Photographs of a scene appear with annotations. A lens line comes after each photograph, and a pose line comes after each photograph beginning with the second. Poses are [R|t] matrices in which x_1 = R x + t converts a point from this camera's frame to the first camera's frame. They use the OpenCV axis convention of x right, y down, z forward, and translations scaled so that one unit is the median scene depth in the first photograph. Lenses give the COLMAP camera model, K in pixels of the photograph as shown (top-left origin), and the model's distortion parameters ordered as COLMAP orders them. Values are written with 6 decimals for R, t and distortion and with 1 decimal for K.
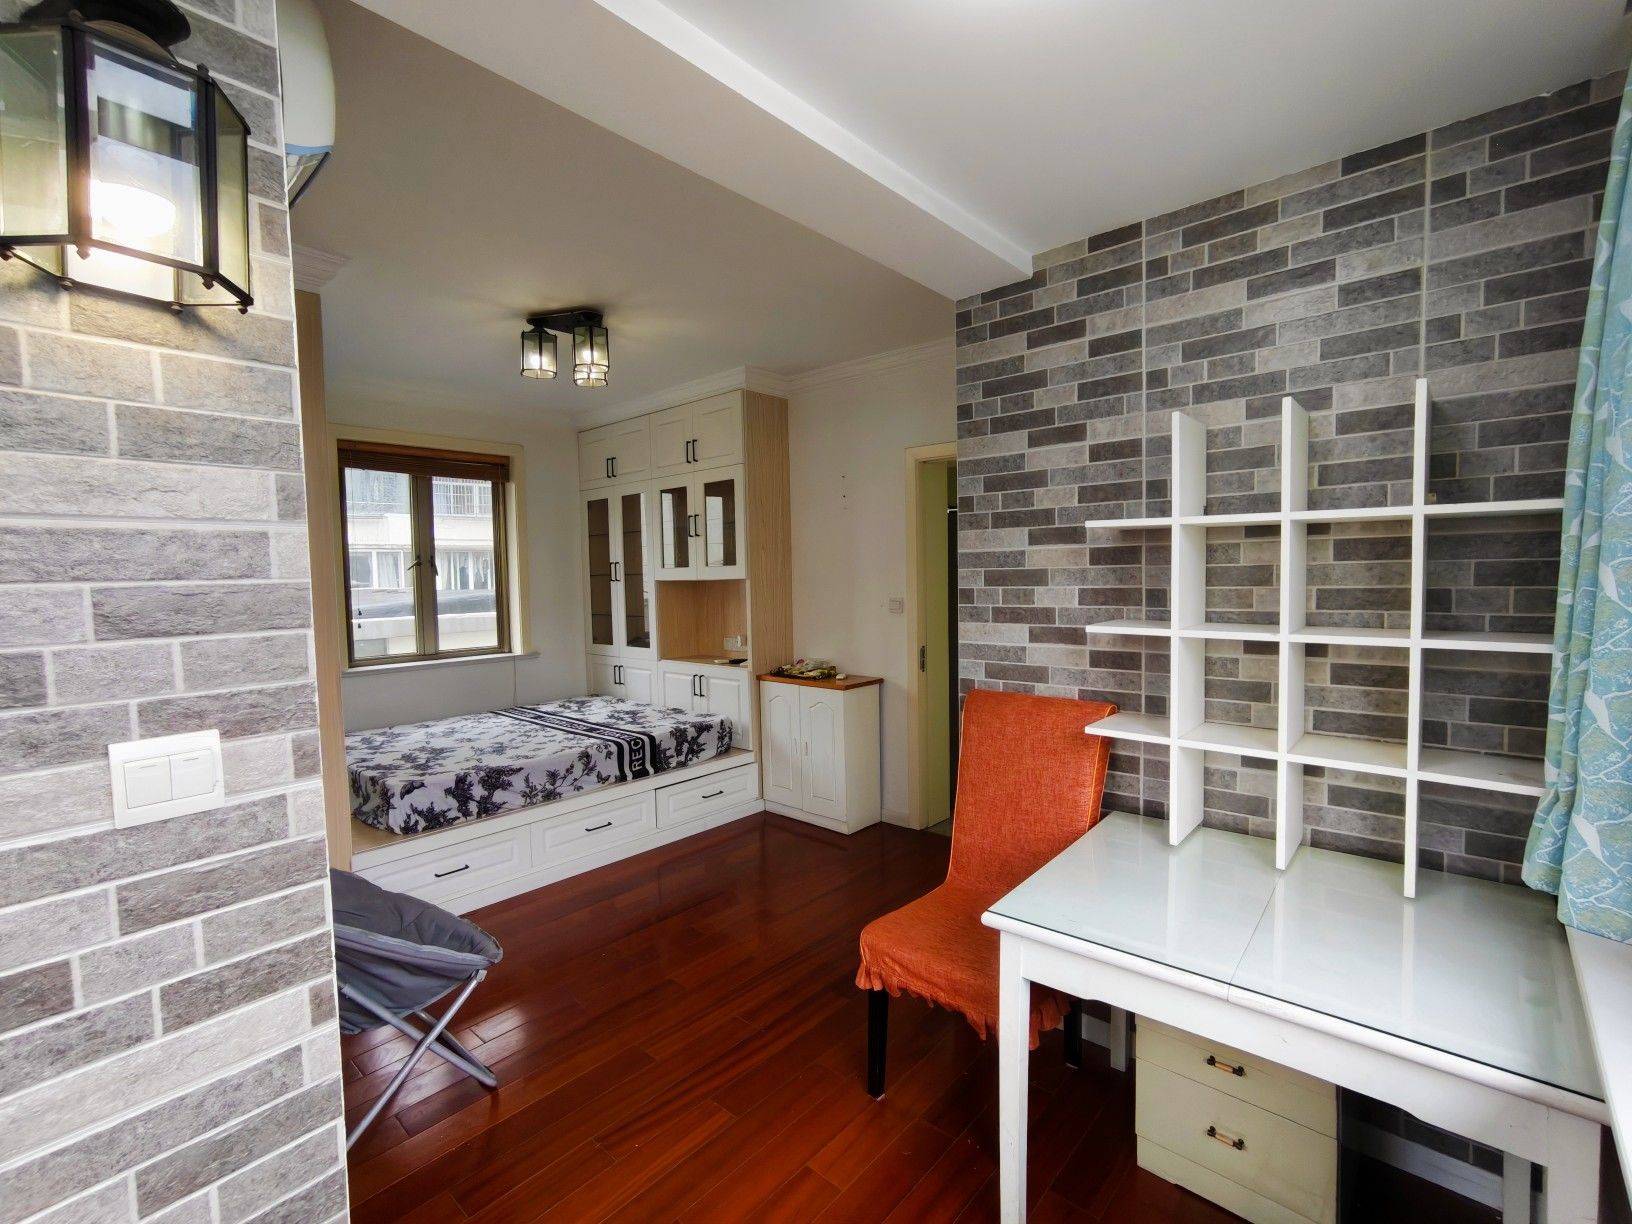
lens RADIAL K [[741.8, 0, 803.3], [0, 741.8, 614.5], [0, 0, 1]] dist [0.002227, 0.000840]
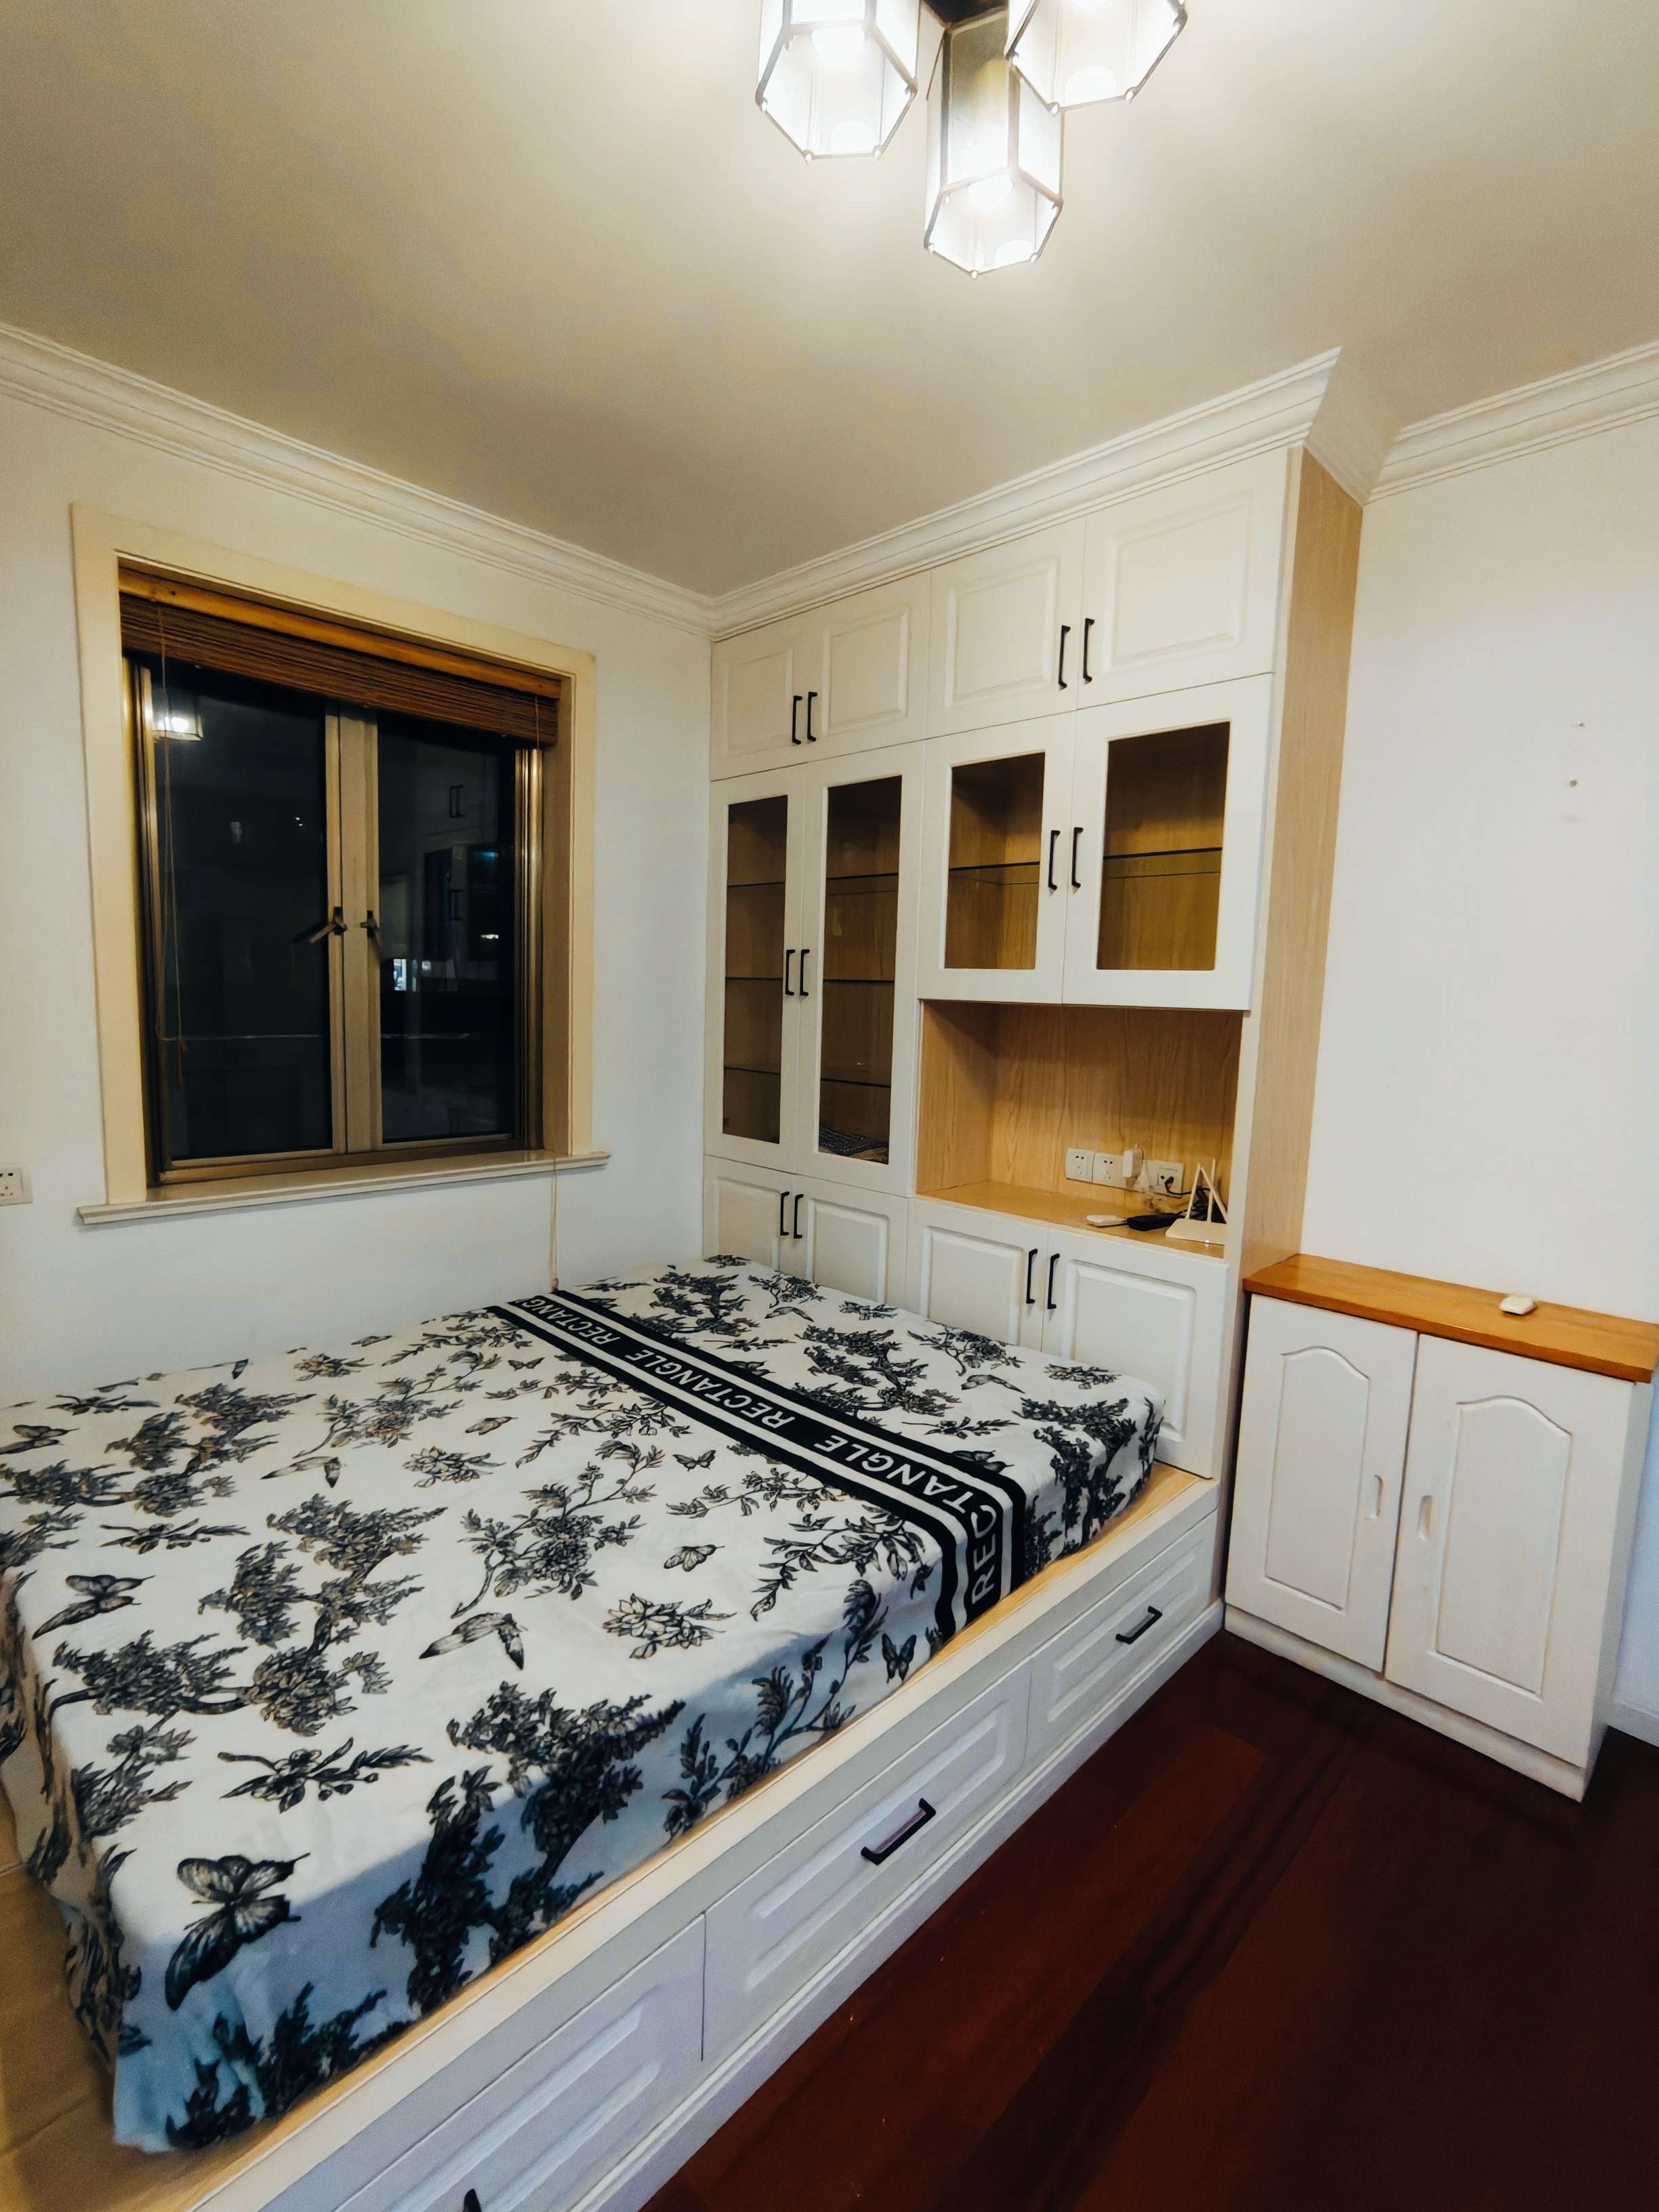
lens RADIAL K [[1005.4, 0, 843.8], [0, 1005.4, 1102.3], [0, 0, 1]] dist [0.002227, 0.000840]
pose [[0.998097, 0.054943, -0.027982, -0.267947], [-0.053271, 0.996932, 0.057356, -0.023649], [0.031048, -0.055756, 0.997962, 0.550371]]
